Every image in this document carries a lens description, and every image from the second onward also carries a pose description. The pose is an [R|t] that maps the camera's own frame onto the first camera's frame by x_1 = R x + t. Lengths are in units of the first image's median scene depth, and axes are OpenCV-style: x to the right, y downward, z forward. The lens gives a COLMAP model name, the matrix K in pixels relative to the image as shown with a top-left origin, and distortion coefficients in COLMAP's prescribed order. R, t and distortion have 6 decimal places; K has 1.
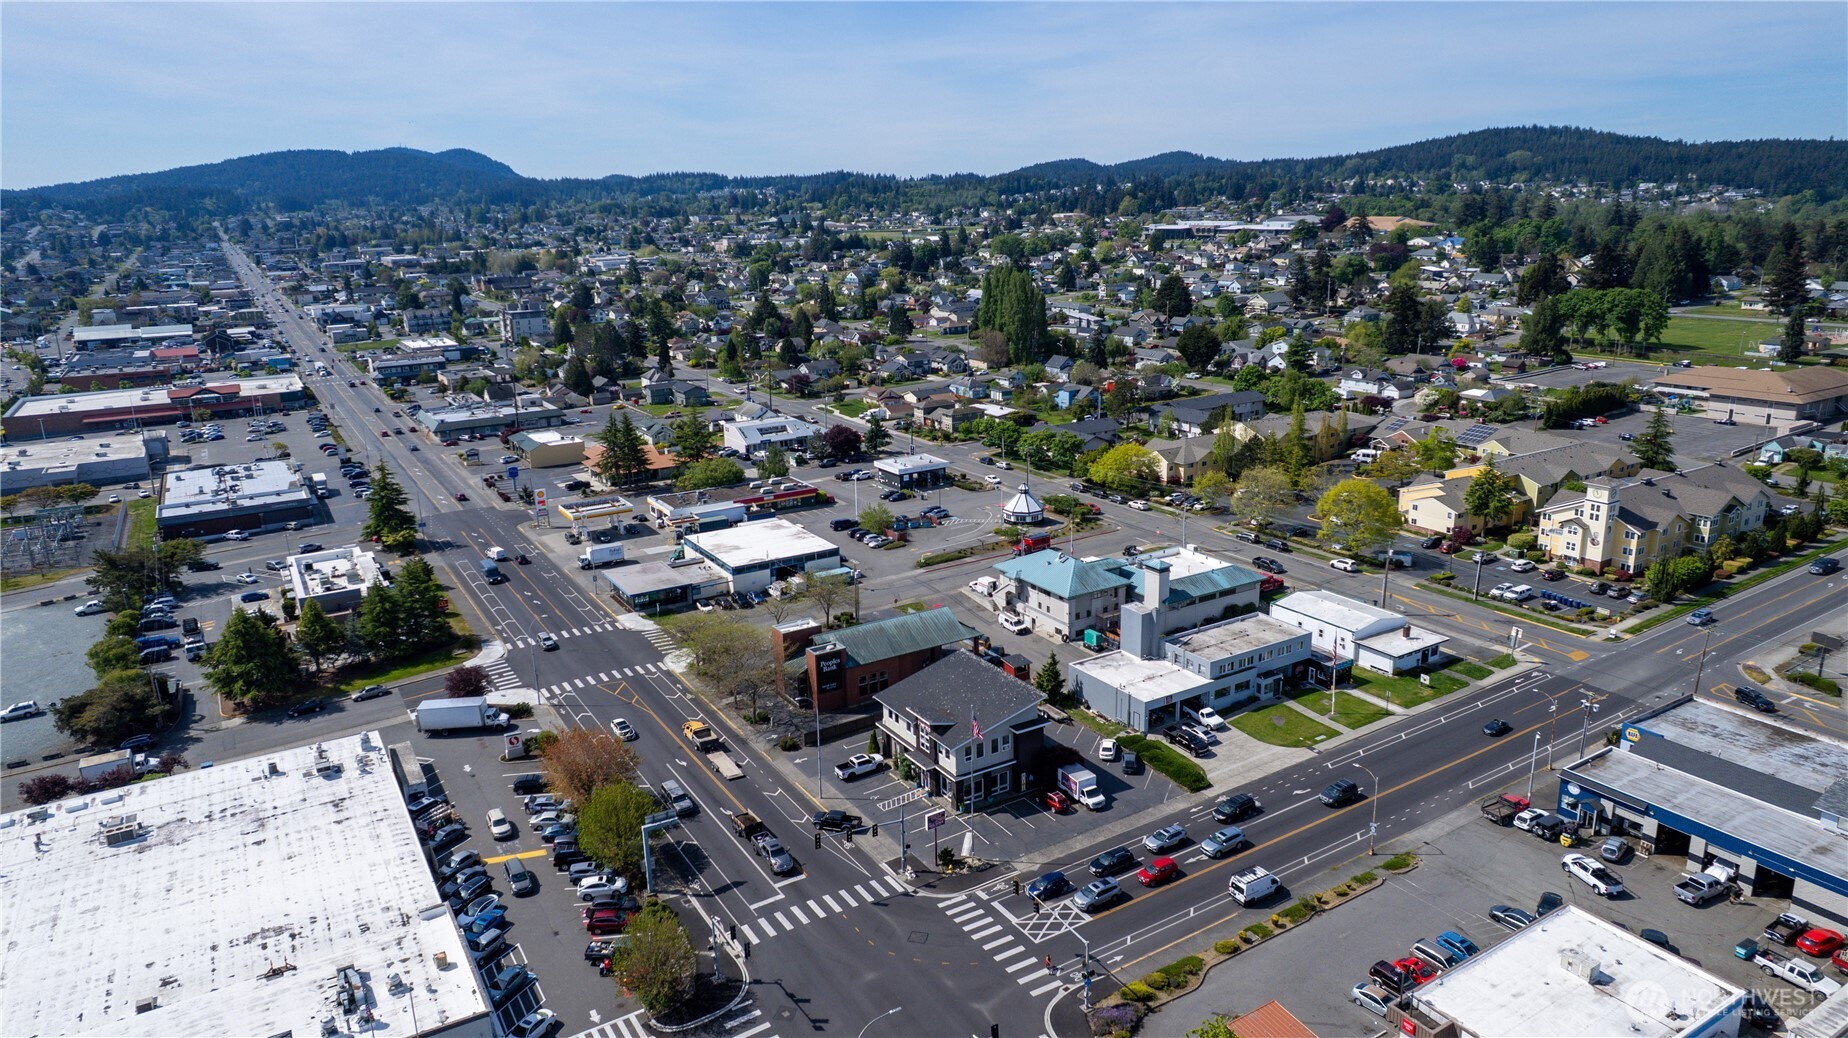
lens RADIAL K [[1185.6, 0, 927.7], [0, 1185.6, 507.9], [0, 0, 1]] dist [-0.065002, 0.052113]
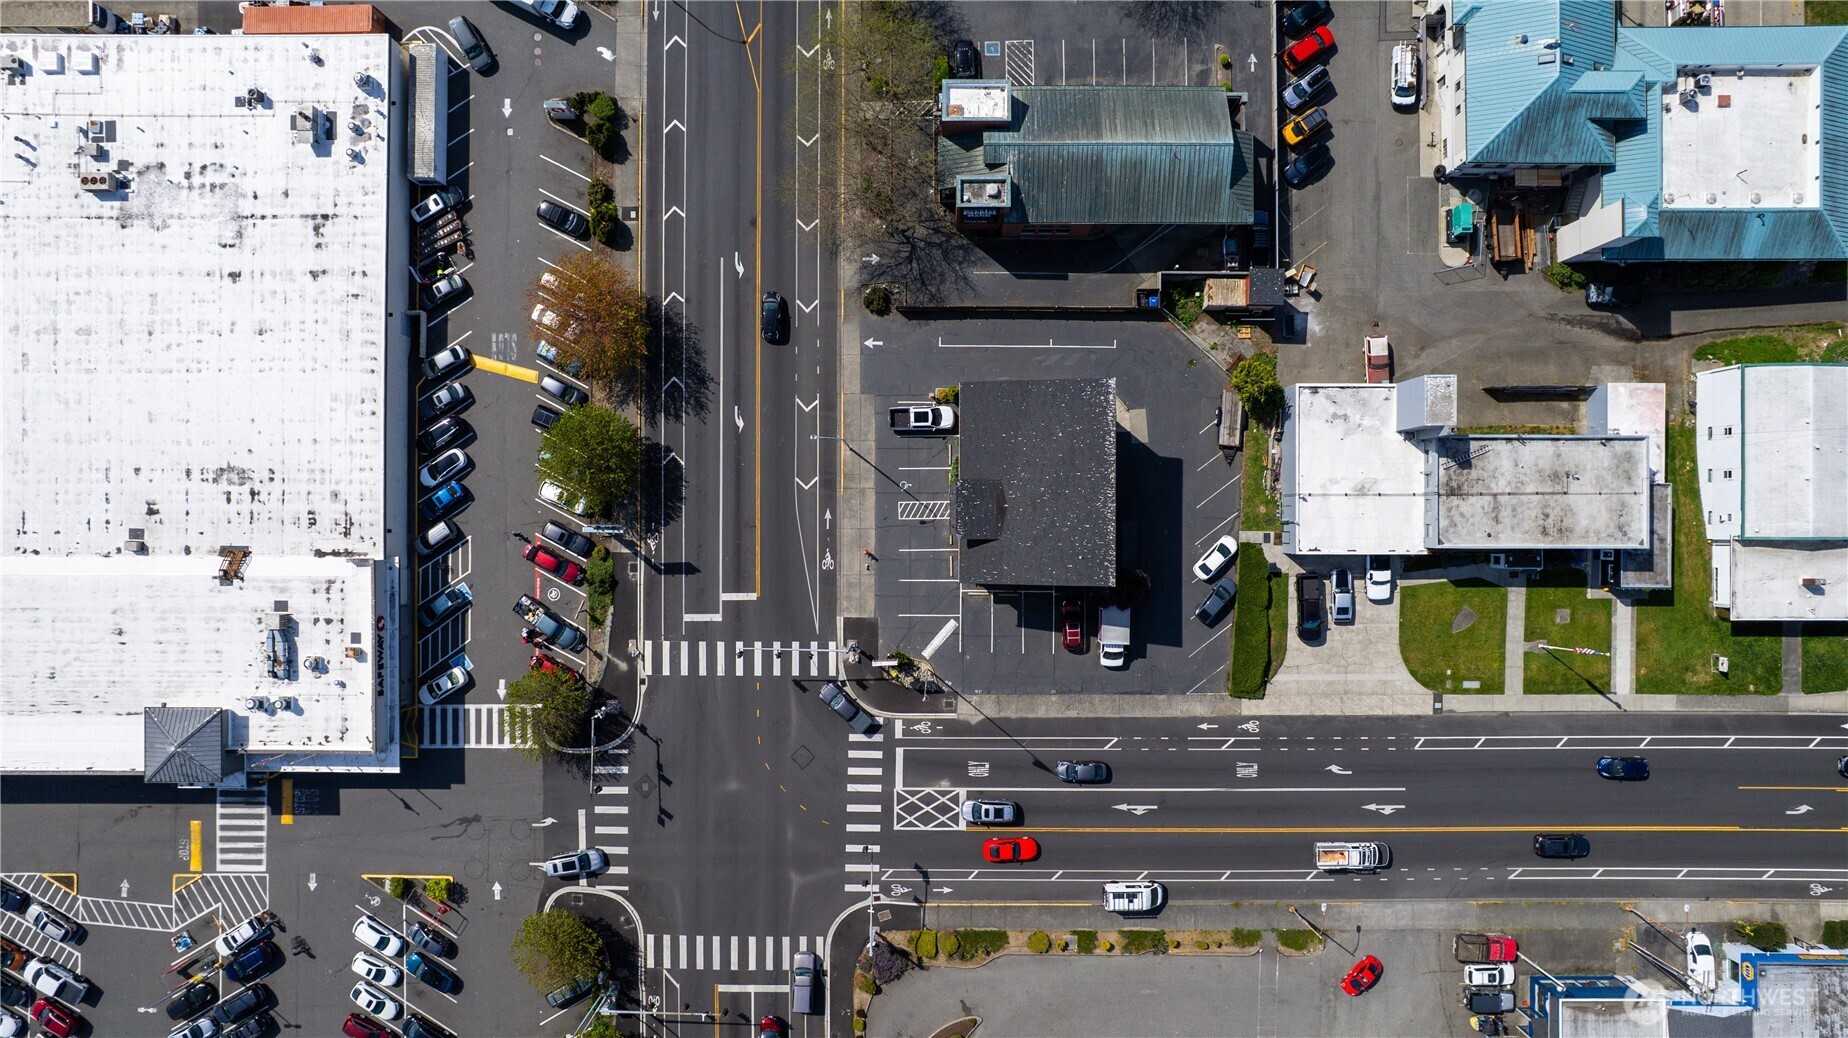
lens RADIAL K [[1219.6, 0, 924.0], [0, 1219.6, 519.0], [0, 0, 1]] dist [-0.062804, 0.049570]
pose [[0.851516, 0.524065, 0.016649, -0.025691], [-0.145186, 0.205154, 0.967901, -0.408224], [0.503827, -0.826600, 0.250779, 0.558740]]
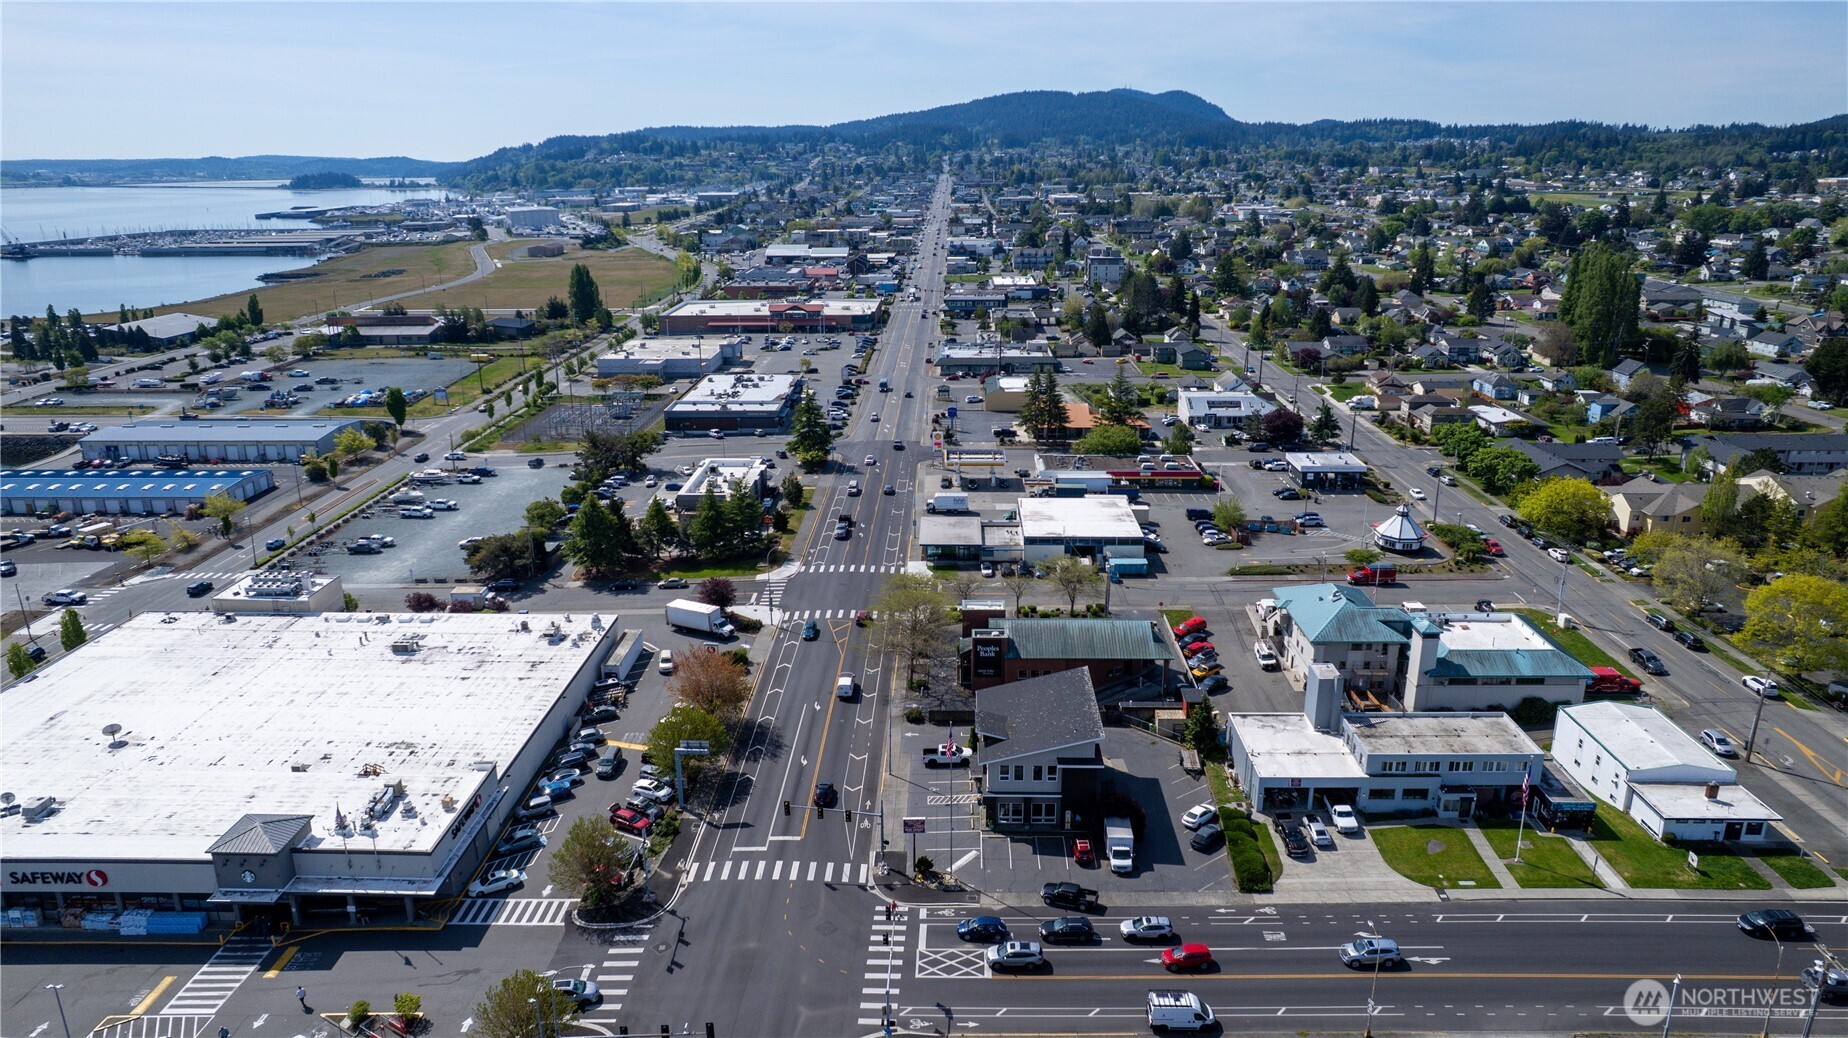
lens RADIAL K [[1185.6, 0, 927.7], [0, 1185.6, 507.9], [0, 0, 1]] dist [-0.065002, 0.052113]
pose [[0.839759, 0.173548, -0.514476, 0.303698], [-0.150303, 0.984816, 0.086873, -0.053156], [0.521741, 0.004375, 0.853093, 0.106112]]
